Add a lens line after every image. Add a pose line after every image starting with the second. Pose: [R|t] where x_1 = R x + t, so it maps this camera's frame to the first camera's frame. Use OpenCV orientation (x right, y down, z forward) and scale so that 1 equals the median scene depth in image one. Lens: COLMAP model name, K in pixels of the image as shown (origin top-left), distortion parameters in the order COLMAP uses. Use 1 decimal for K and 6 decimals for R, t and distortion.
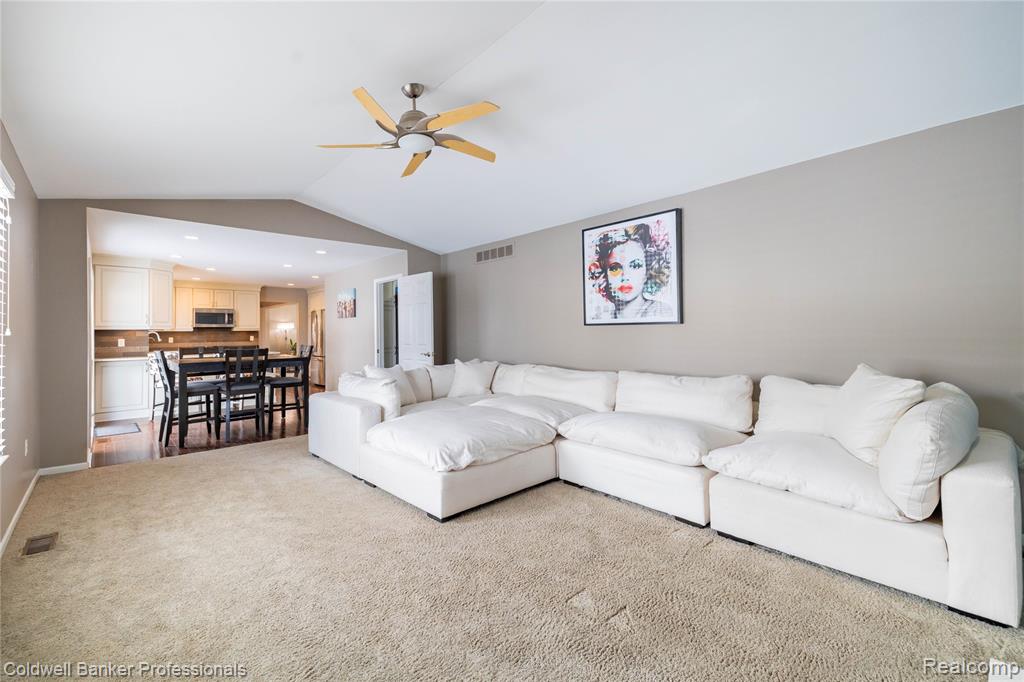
lens RADIAL K [[443.4, 0, 503.0], [0, 443.4, 316.2], [0, 0, 1]] dist [0.023974, -0.000273]
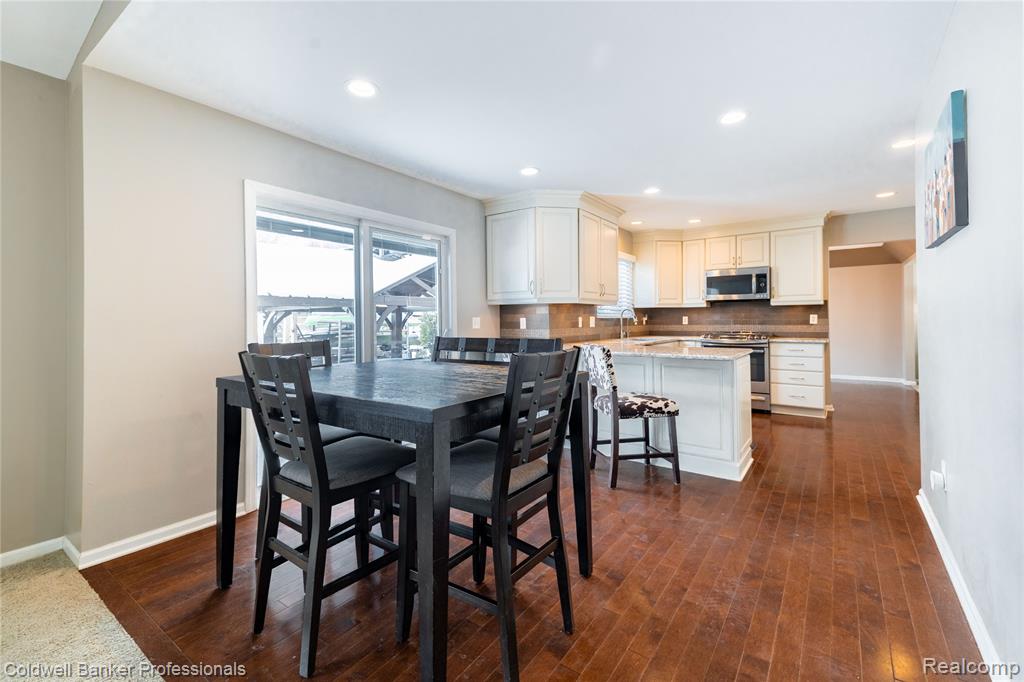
lens RADIAL K [[443.4, 0, 503.0], [0, 443.4, 316.2], [0, 0, 1]] dist [0.023974, -0.000273]
pose [[0.203868, 0.002442, -0.978995, -0.289889], [0.041946, 0.999057, 0.011227, 0.060236], [0.978099, -0.043354, 0.203574, 1.290282]]
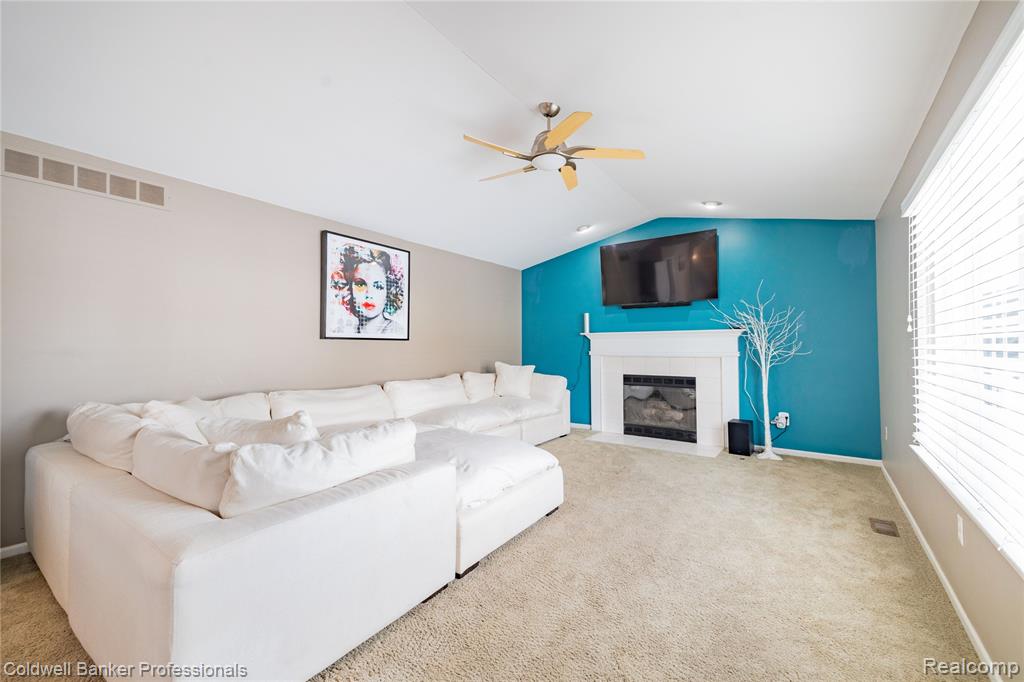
lens RADIAL K [[417.6, 0, 512.0], [0, 417.6, 338.3], [0, 0, 1]] dist [0.028091, -0.000148]
pose [[-0.226023, 0.035154, 0.973487, -0.751913], [-0.032333, 0.998527, -0.043565, 0.047000], [-0.973585, -0.041323, -0.224554, 0.863875]]
